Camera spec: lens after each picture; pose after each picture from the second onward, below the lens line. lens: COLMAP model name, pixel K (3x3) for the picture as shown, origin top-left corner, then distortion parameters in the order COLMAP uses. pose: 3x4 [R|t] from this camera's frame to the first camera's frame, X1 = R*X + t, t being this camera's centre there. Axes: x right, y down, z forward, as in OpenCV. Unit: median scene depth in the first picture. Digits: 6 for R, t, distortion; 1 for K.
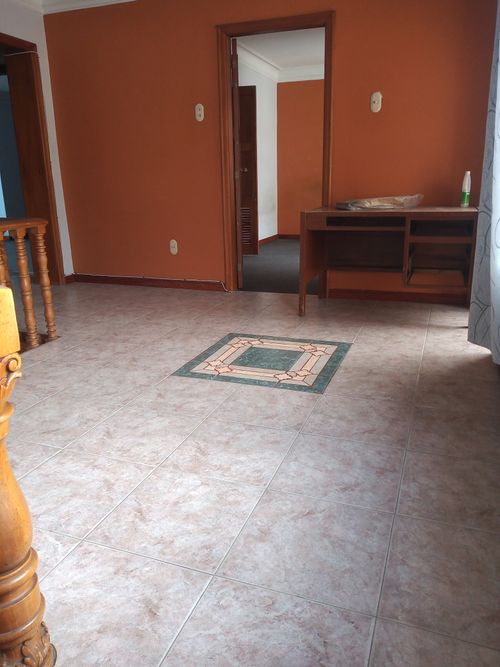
lens RADIAL K [[513.9, 0, 250.0], [0, 513.9, 333.5], [0, 0, 1]] dist [0.000390, 0.000137]
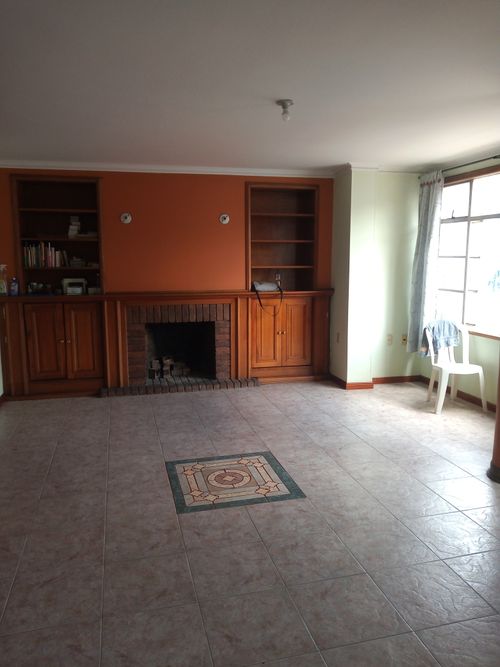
lens RADIAL K [[513.9, 0, 250.0], [0, 513.9, 333.5], [0, 0, 1]] dist [0.000390, 0.000137]
pose [[-0.574566, -0.103976, 0.811827, -0.990270], [0.240577, 0.926625, 0.288946, -0.640186], [-0.782302, 0.361325, -0.507393, 1.530067]]
